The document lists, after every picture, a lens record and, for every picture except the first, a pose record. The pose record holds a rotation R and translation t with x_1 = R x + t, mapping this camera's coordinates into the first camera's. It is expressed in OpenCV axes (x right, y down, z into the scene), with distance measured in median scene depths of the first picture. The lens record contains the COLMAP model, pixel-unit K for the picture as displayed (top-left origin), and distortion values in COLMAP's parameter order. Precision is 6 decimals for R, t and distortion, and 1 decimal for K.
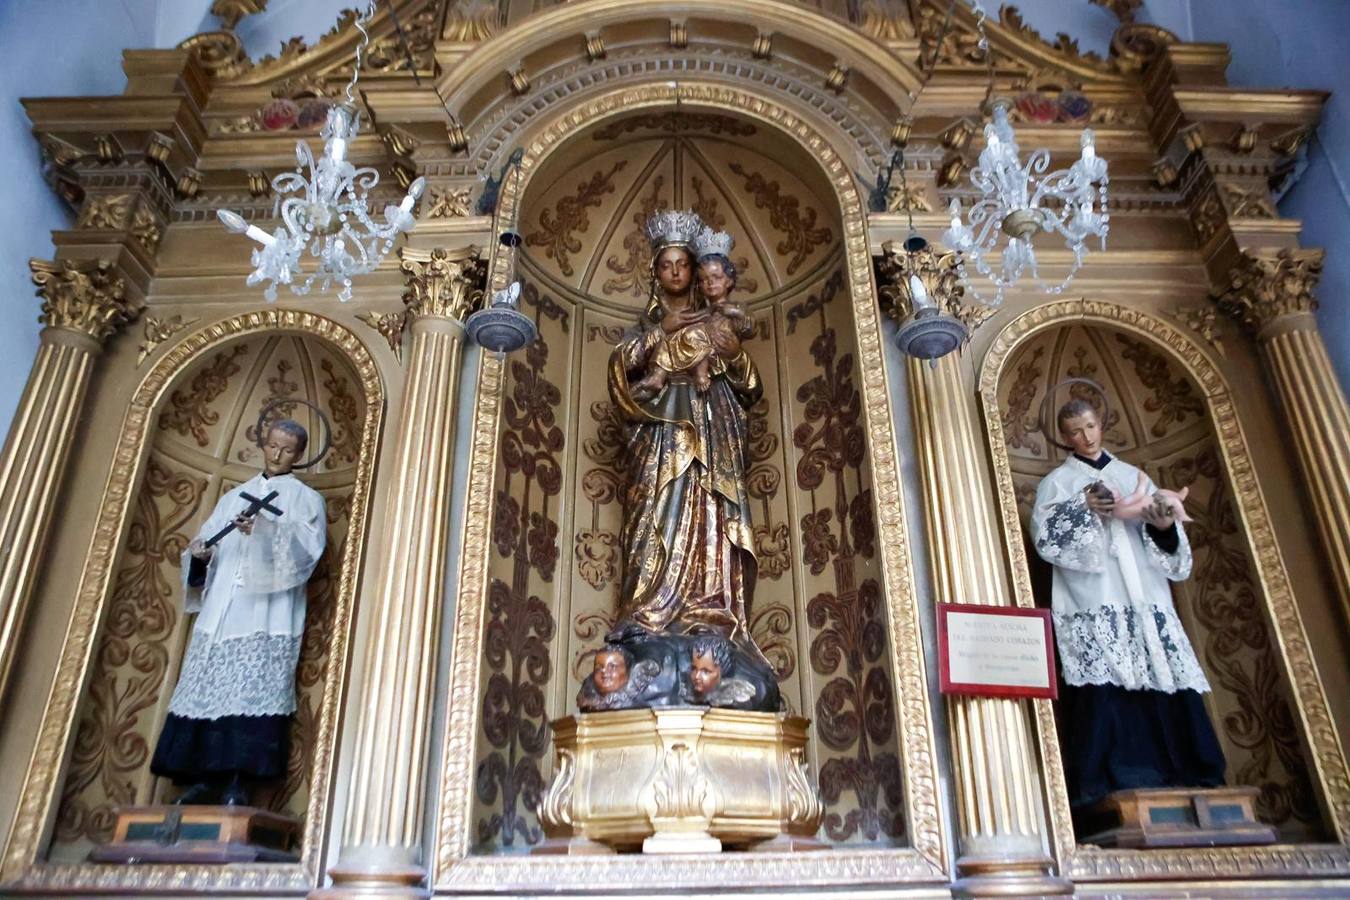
lens RADIAL K [[941.6, 0, 676.6], [0, 941.6, 449.6], [0, 0, 1]] dist [-0.078176, 0.027834]
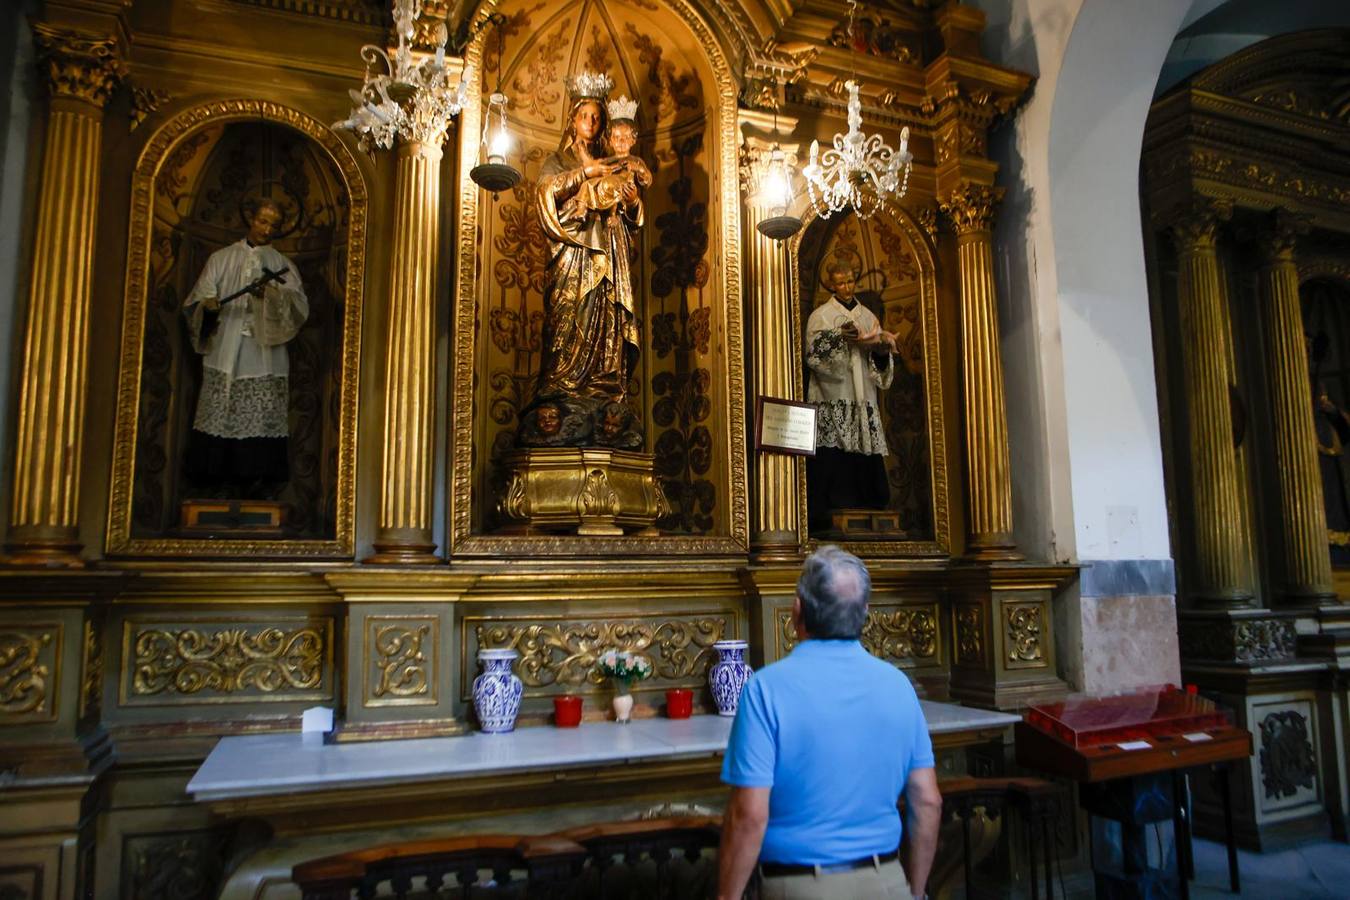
lens RADIAL K [[941.6, 0, 676.0], [0, 941.6, 451.2], [0, 0, 1]] dist [-0.078176, 0.027834]
pose [[0.932818, 0.048925, 0.357011, -0.385365], [-0.157171, 0.946774, 0.280921, -0.161088], [-0.324264, -0.318160, 0.890857, -0.394202]]
